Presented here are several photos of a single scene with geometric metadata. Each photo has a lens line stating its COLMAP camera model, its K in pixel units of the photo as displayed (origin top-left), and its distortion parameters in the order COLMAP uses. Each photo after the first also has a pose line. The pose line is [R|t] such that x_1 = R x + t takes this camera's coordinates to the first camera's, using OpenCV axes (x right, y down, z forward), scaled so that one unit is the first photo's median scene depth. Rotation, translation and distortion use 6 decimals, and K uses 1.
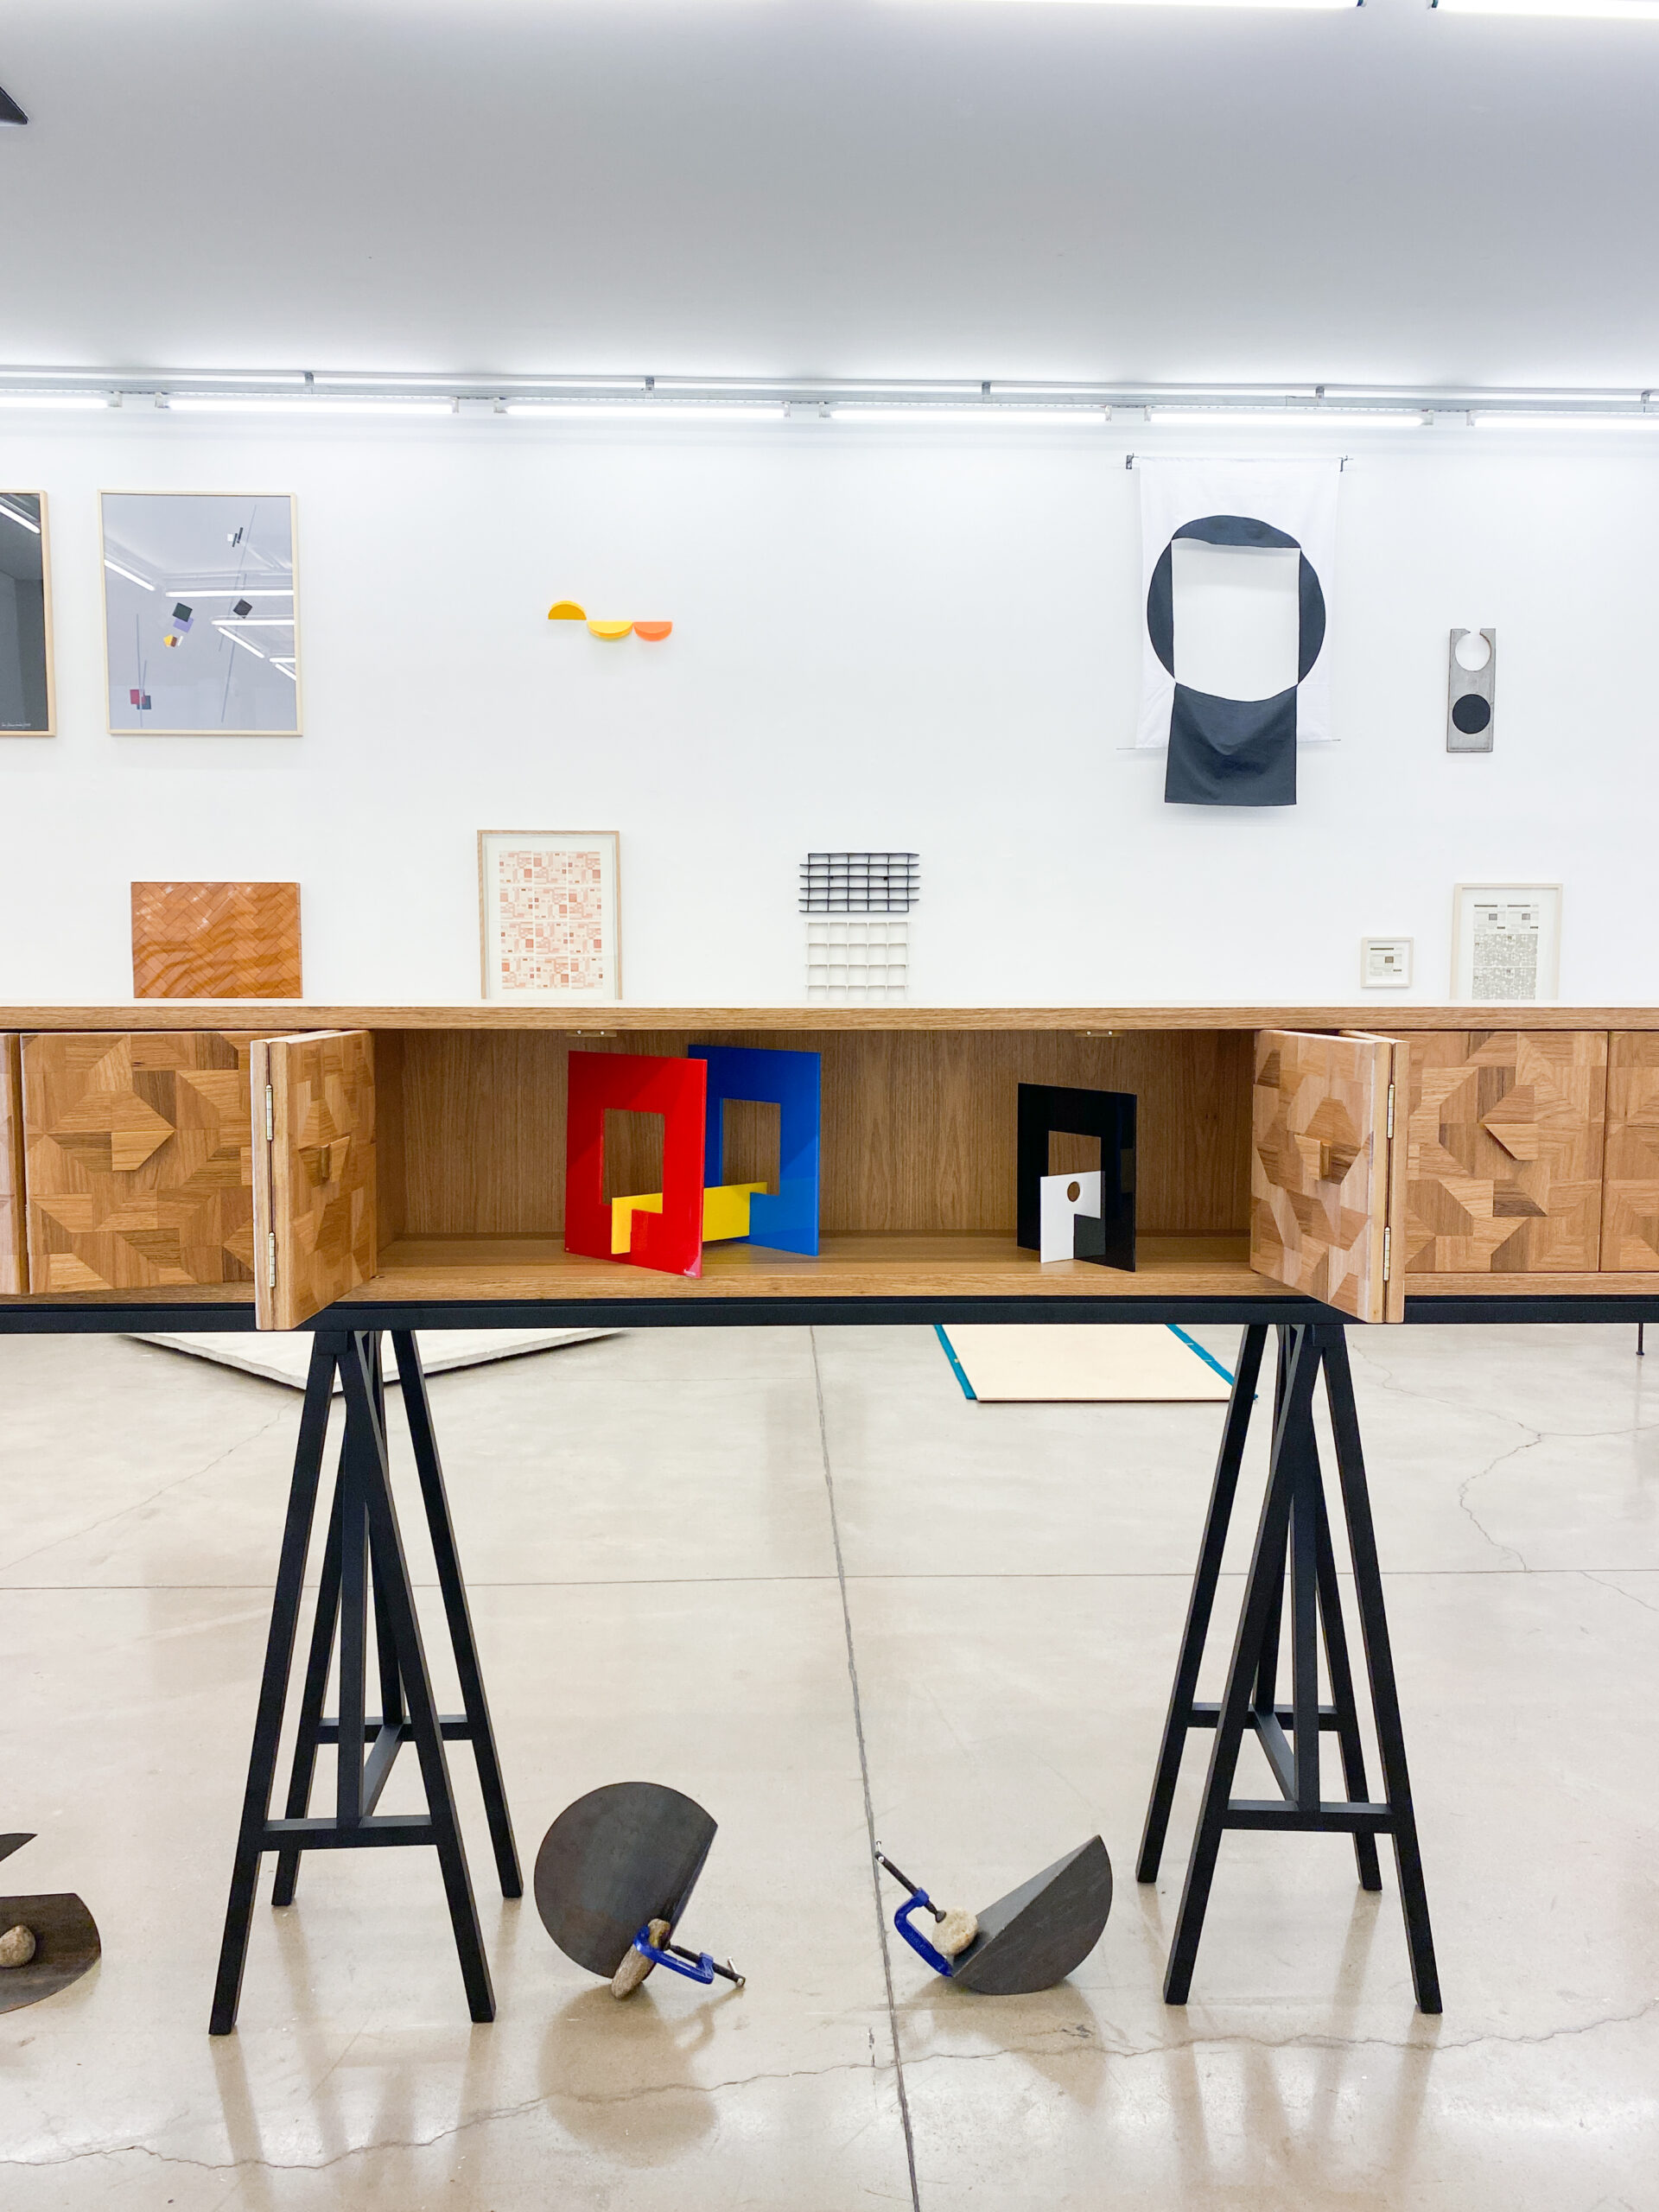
lens RADIAL K [[1697.1, 0, 836.5], [0, 1697.1, 1118.6], [0, 0, 1]] dist [0.078973, -0.093358]
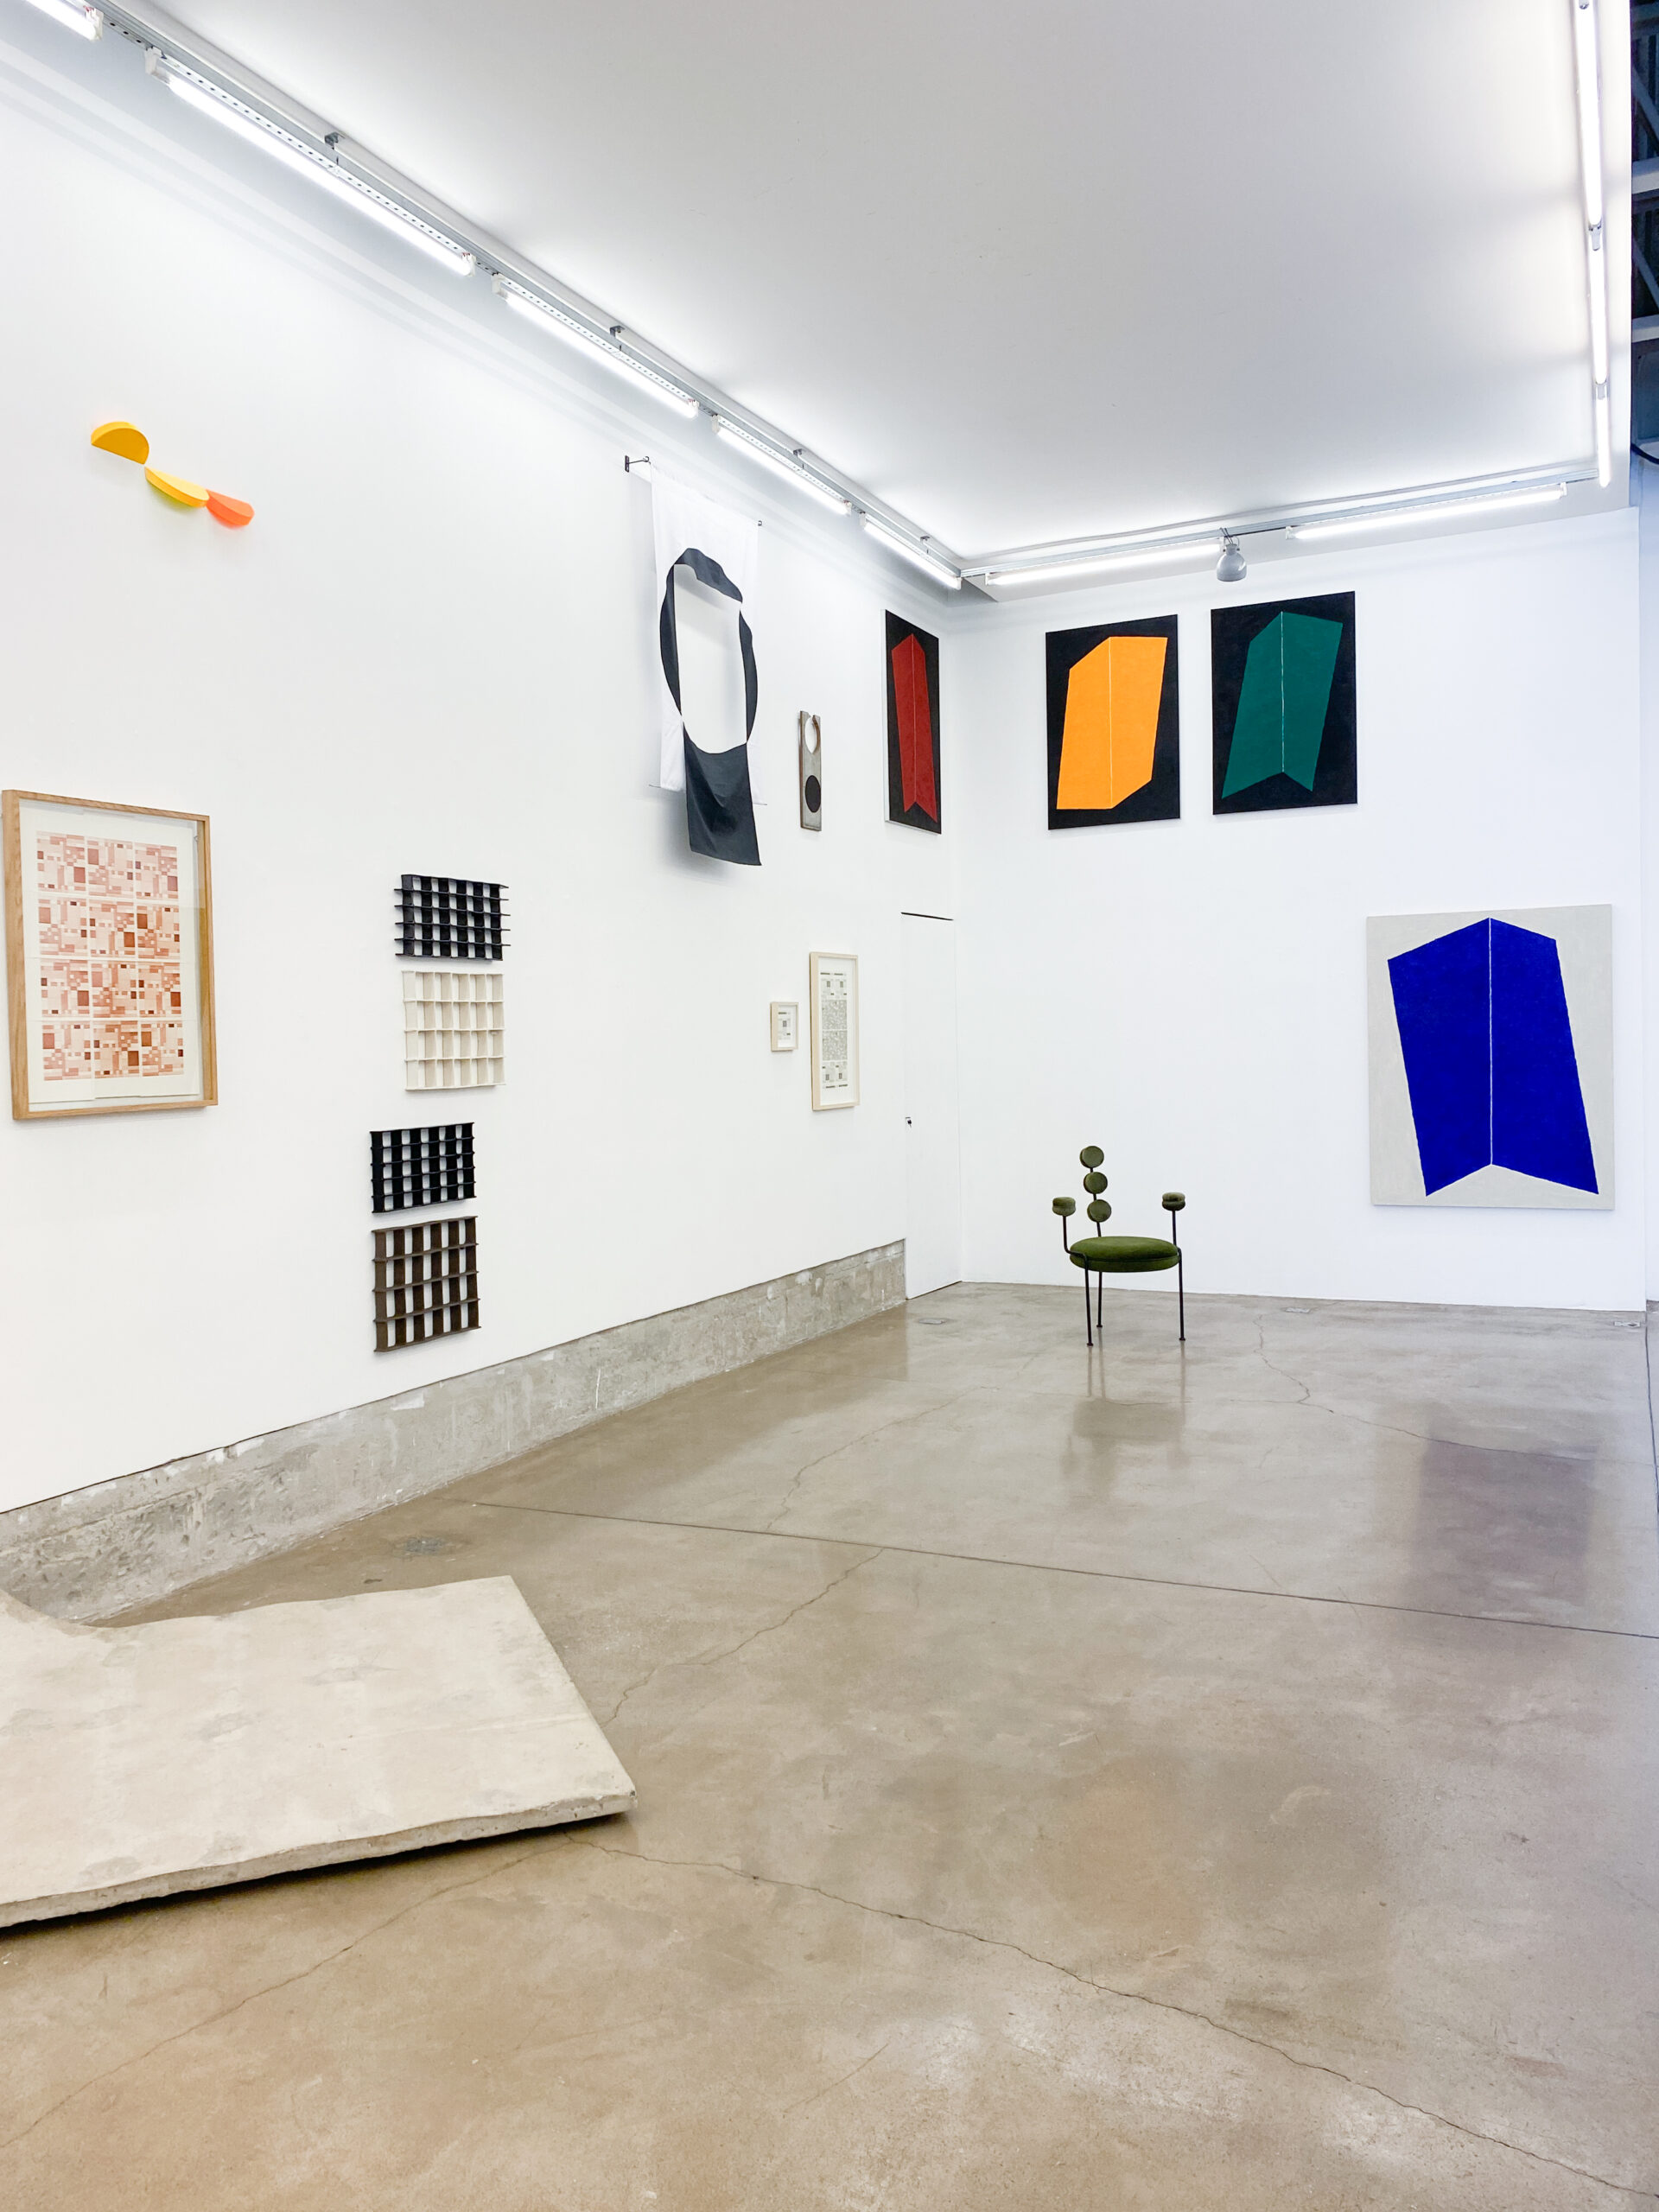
lens RADIAL K [[1697.1, 0, 838.4], [0, 1697.1, 1111.3], [0, 0, 1]] dist [0.078973, -0.093358]
pose [[0.456262, -0.050989, 0.888383, -0.577270], [0.100943, 0.994878, 0.005259, -0.043278], [-0.884101, 0.087276, 0.459073, 0.521537]]
